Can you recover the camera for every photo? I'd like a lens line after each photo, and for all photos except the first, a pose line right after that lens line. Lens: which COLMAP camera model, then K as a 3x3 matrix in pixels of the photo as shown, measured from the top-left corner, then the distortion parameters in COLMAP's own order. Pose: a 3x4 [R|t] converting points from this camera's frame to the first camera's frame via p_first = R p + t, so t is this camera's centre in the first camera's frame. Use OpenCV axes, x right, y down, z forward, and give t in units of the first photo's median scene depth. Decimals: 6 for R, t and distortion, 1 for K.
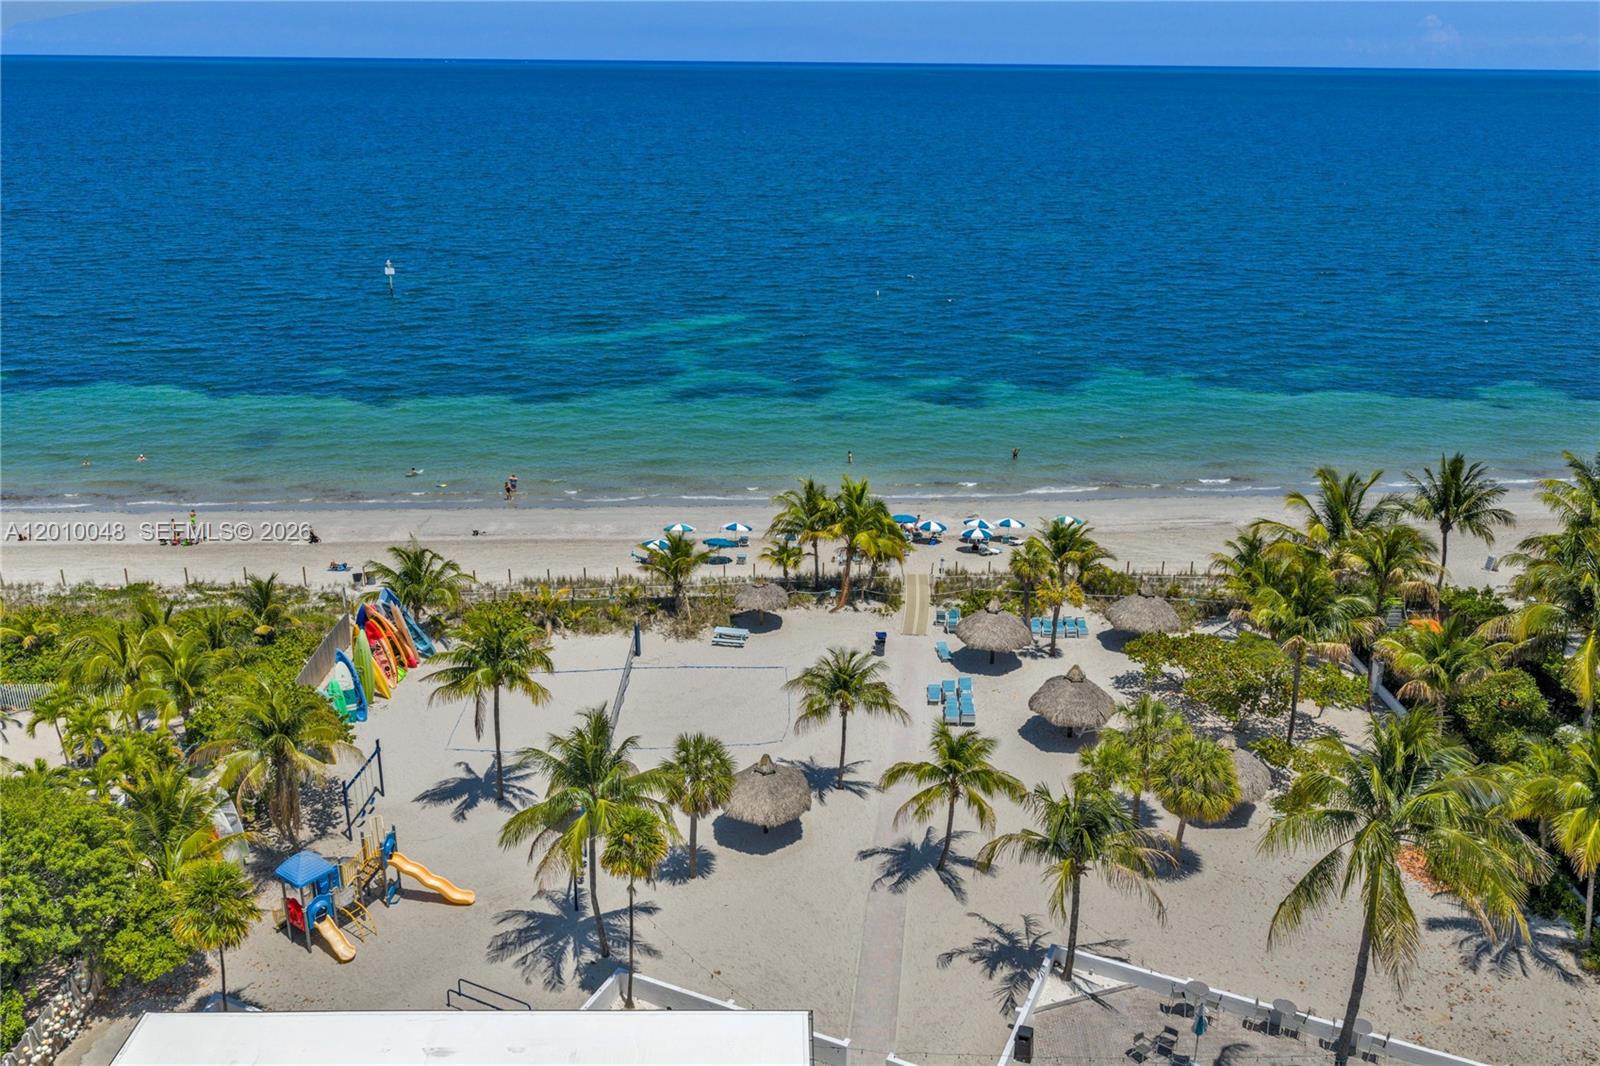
lens RADIAL K [[1318.5, 0, 805.6], [0, 1318.5, 544.2], [0, 0, 1]] dist [0.033454, -0.064536]
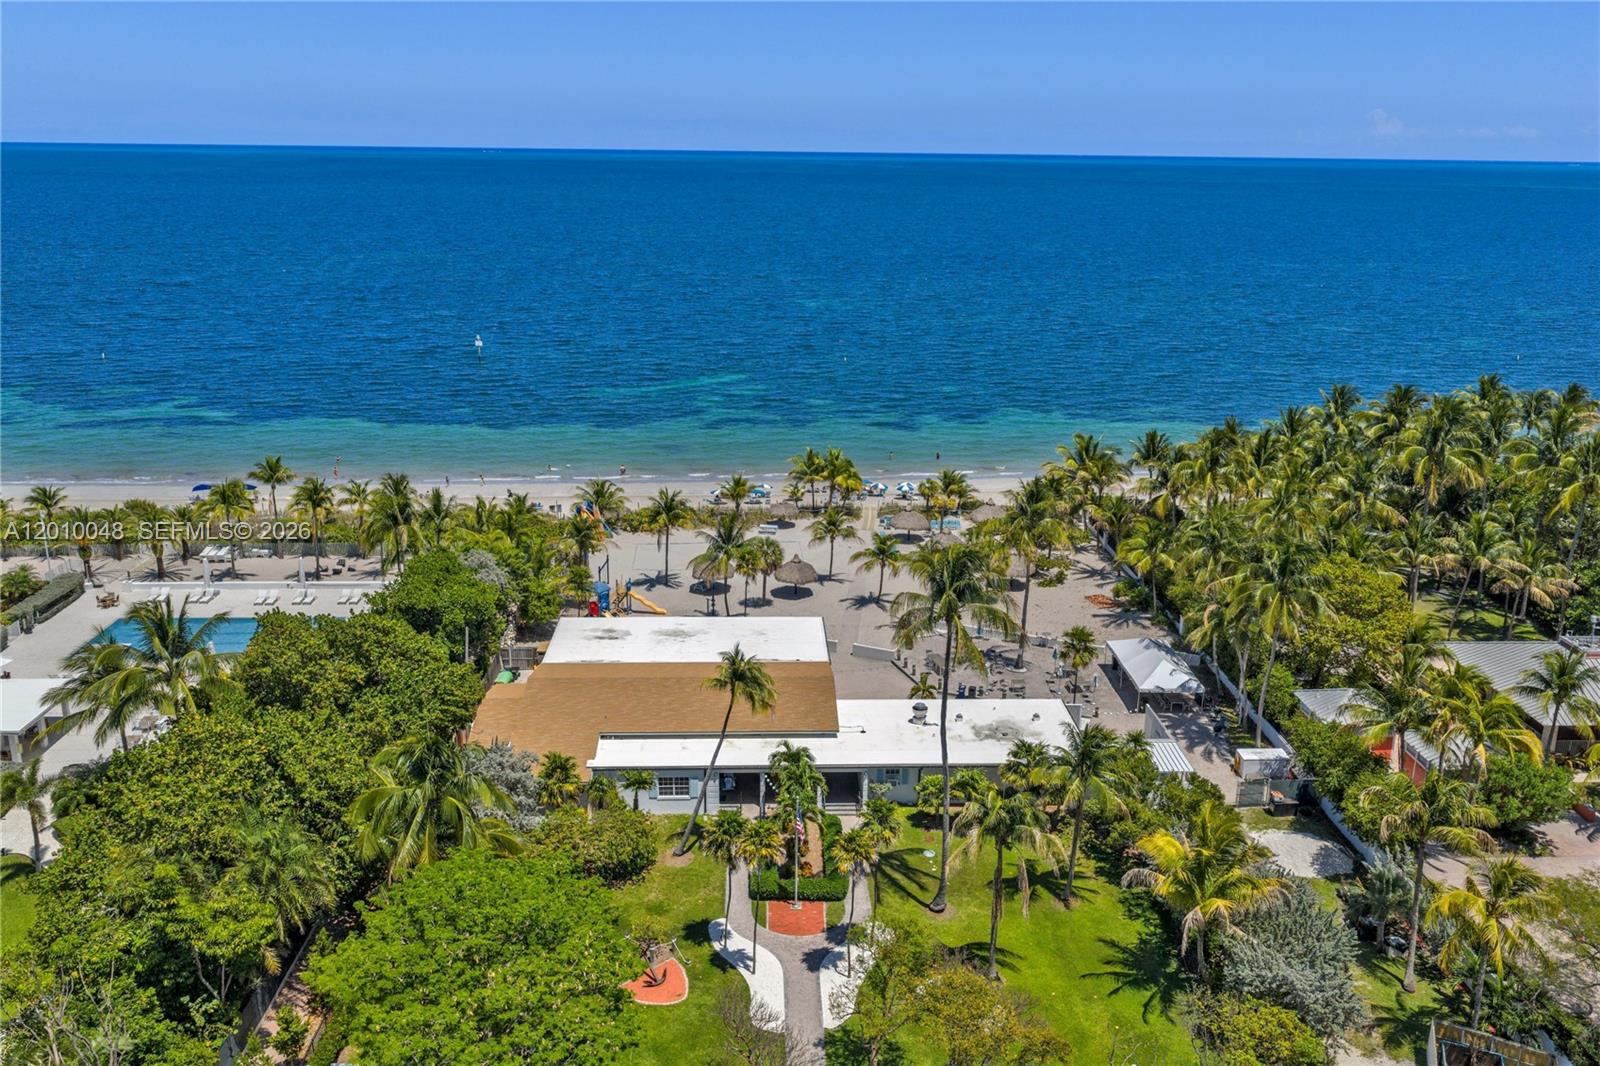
lens RADIAL K [[1318.5, 0, 805.6], [0, 1318.5, 544.2], [0, 0, 1]] dist [0.033454, -0.064536]
pose [[0.999697, -0.004282, 0.024258, -0.047253], [0.005754, 0.998127, -0.060908, 0.195263], [-0.023952, 0.061029, 0.997849, -0.807538]]
